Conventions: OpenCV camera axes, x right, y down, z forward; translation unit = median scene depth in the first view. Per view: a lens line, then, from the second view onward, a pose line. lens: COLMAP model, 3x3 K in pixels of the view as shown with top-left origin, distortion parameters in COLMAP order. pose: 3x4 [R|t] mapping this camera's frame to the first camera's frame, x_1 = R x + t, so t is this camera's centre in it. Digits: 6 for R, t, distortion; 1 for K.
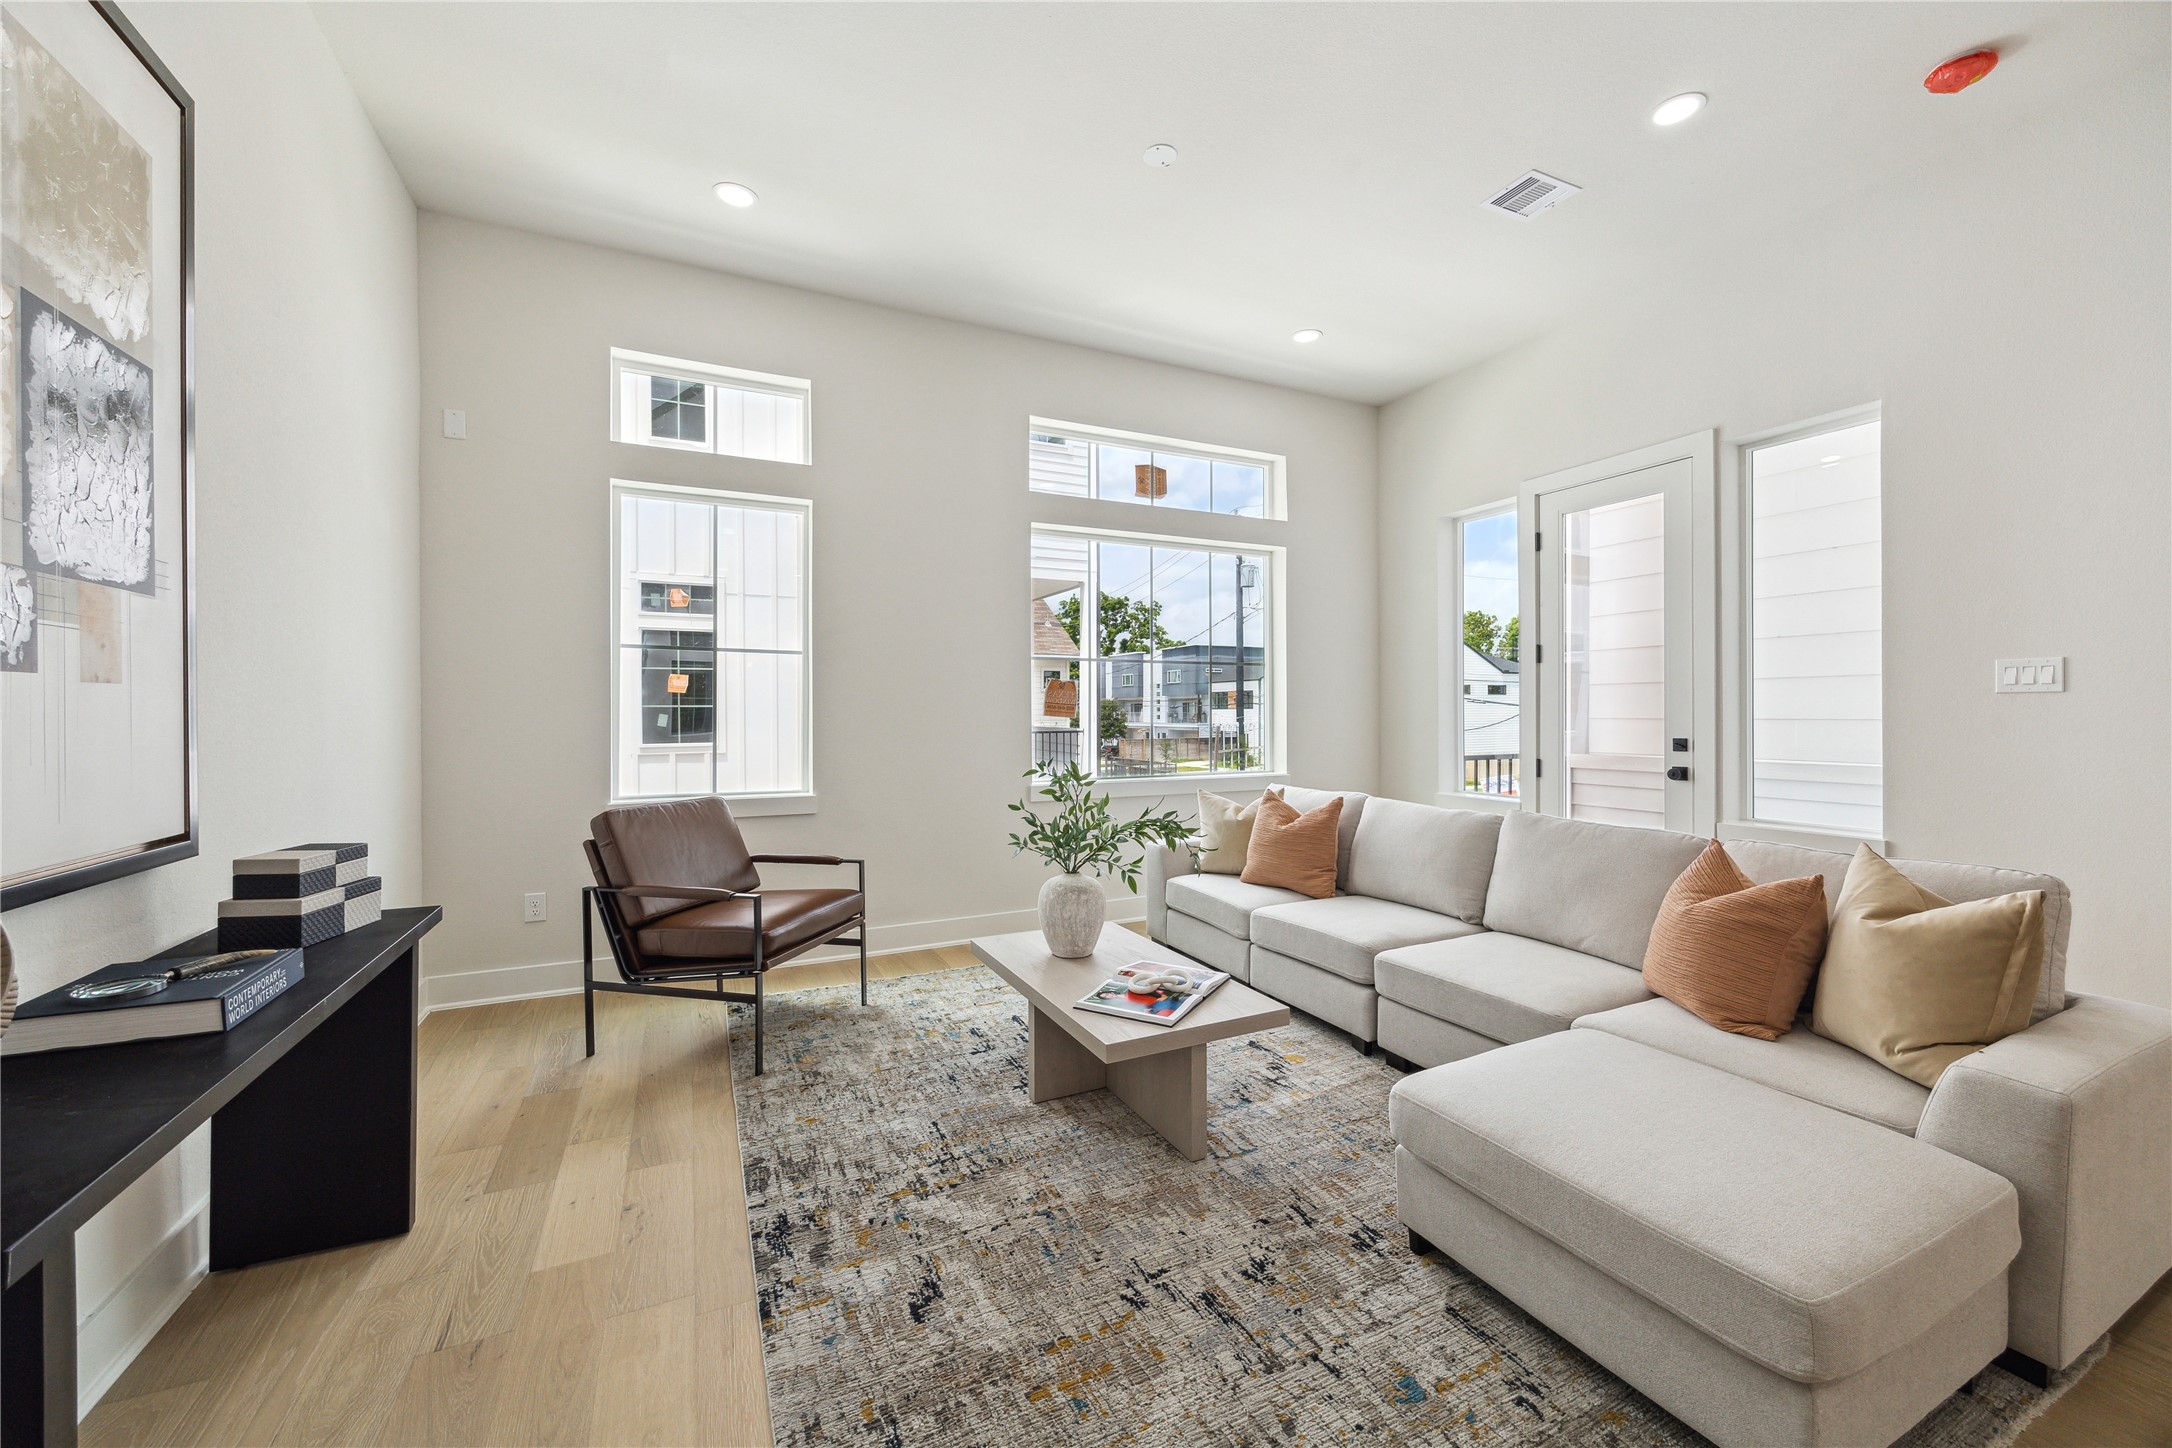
lens RADIAL K [[844.2, 0, 1063.7], [0, 844.2, 712.0], [0, 0, 1]] dist [-0.008226, 0.002073]
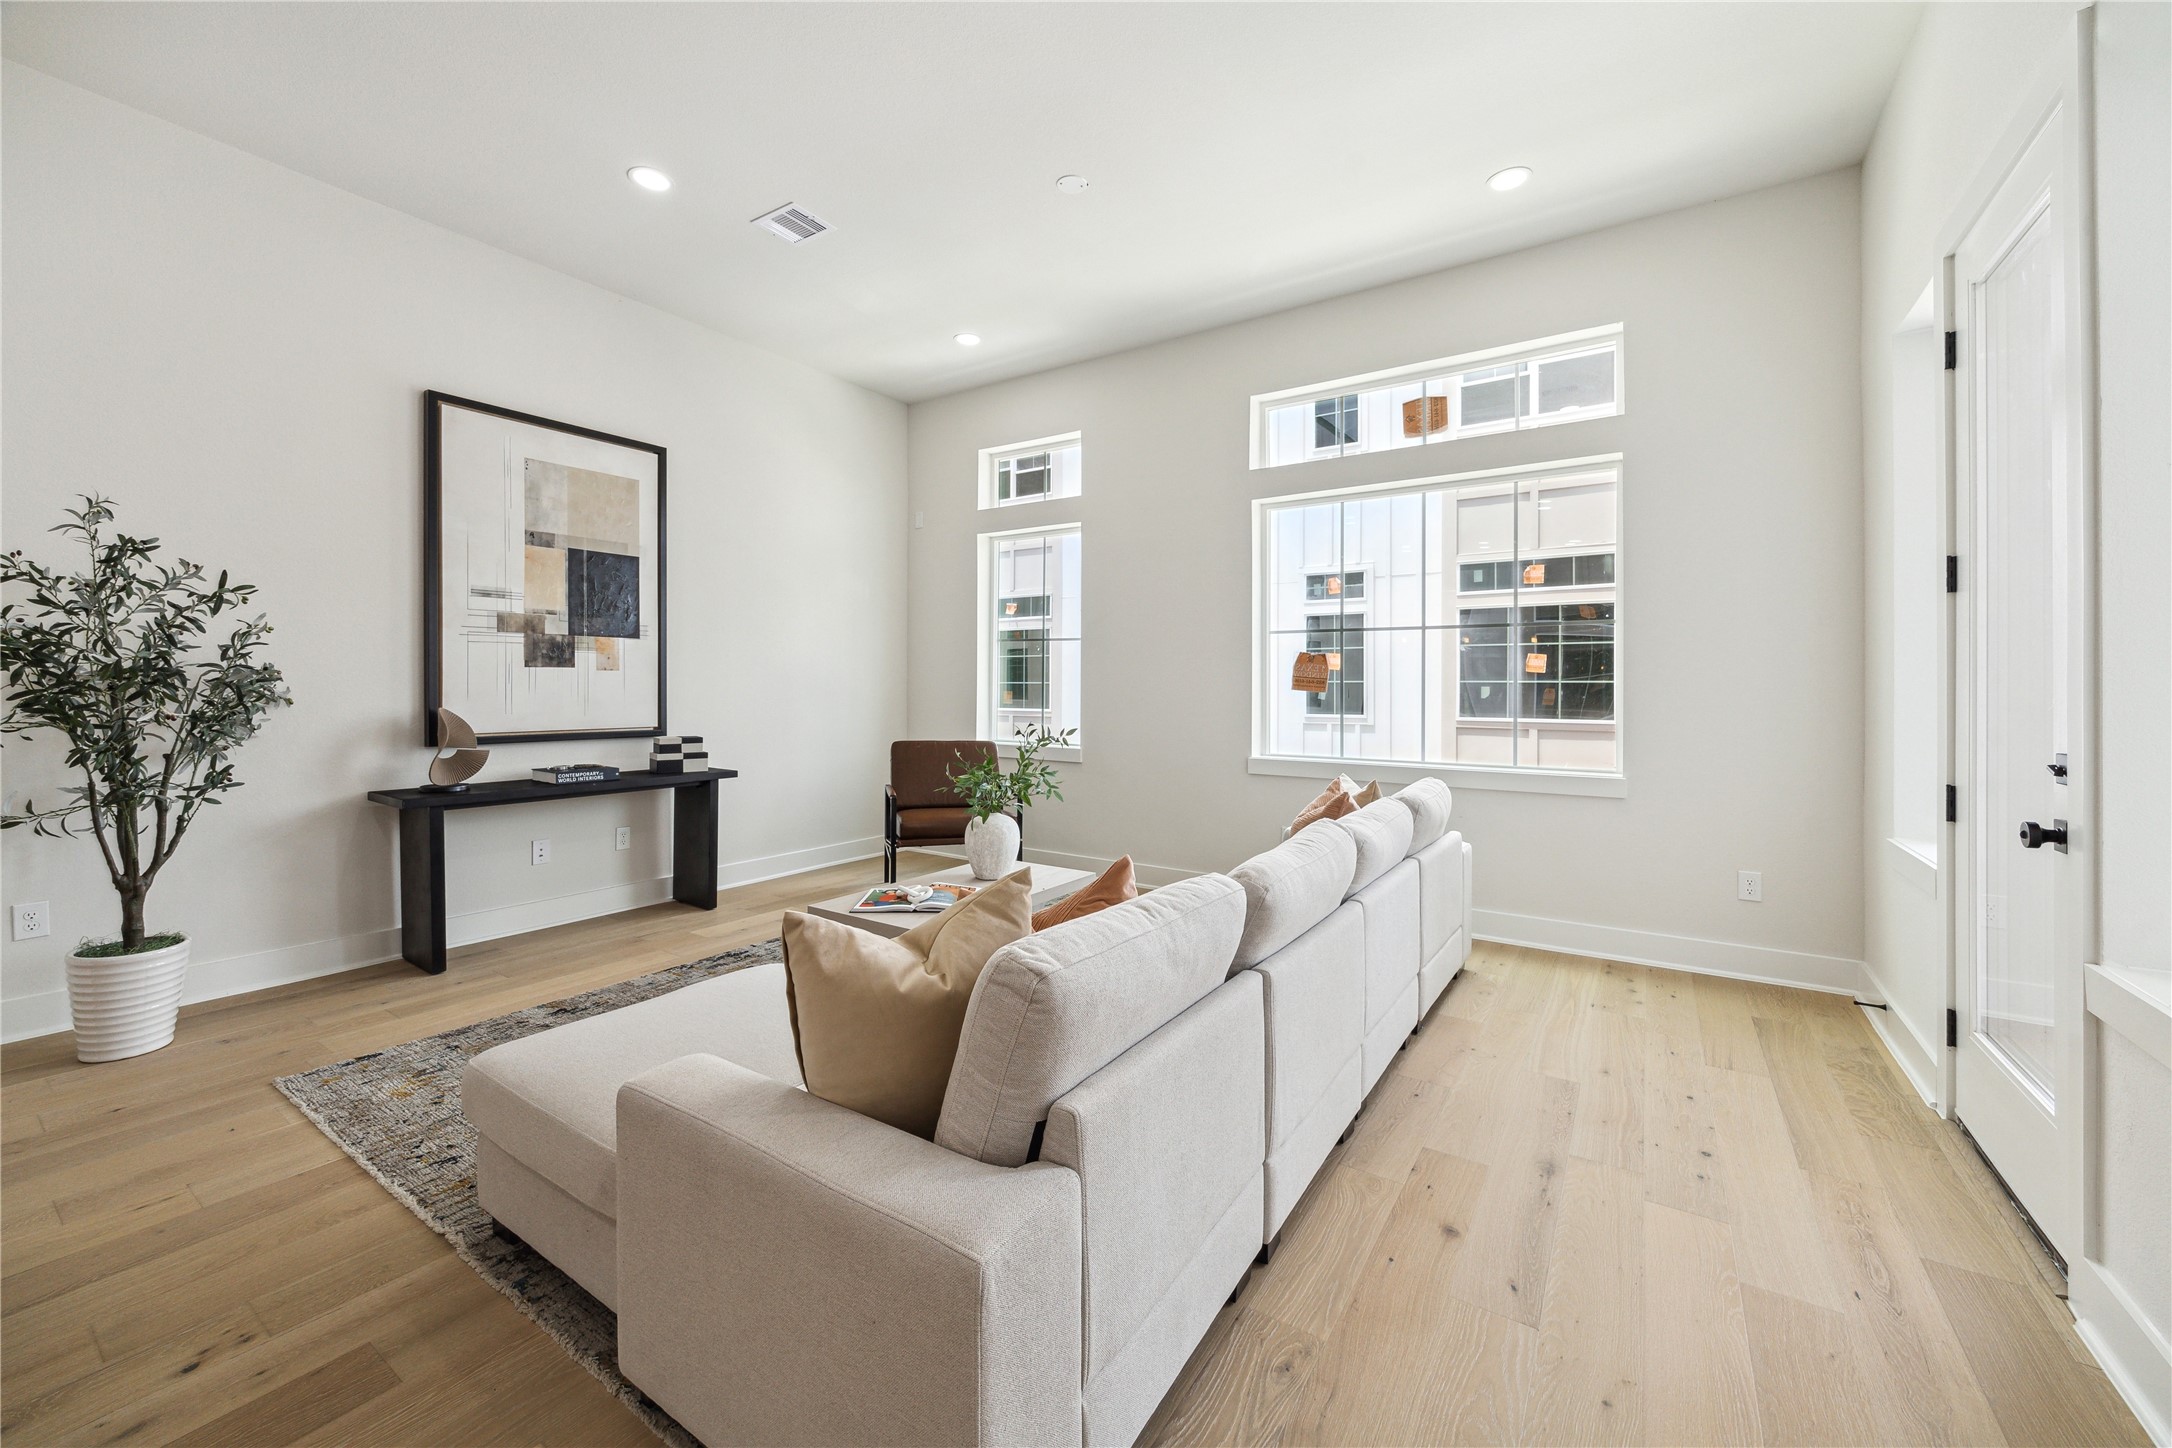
lens RADIAL K [[844.2, 0, 1134.8], [0, 844.2, 688.7], [0, 0, 1]] dist [-0.008226, 0.002073]
pose [[0.519926, 0.008164, -0.854172, 0.678451], [-0.007135, 0.999961, 0.005214, 0.000081], [0.854182, 0.003384, 0.519964, 0.304556]]
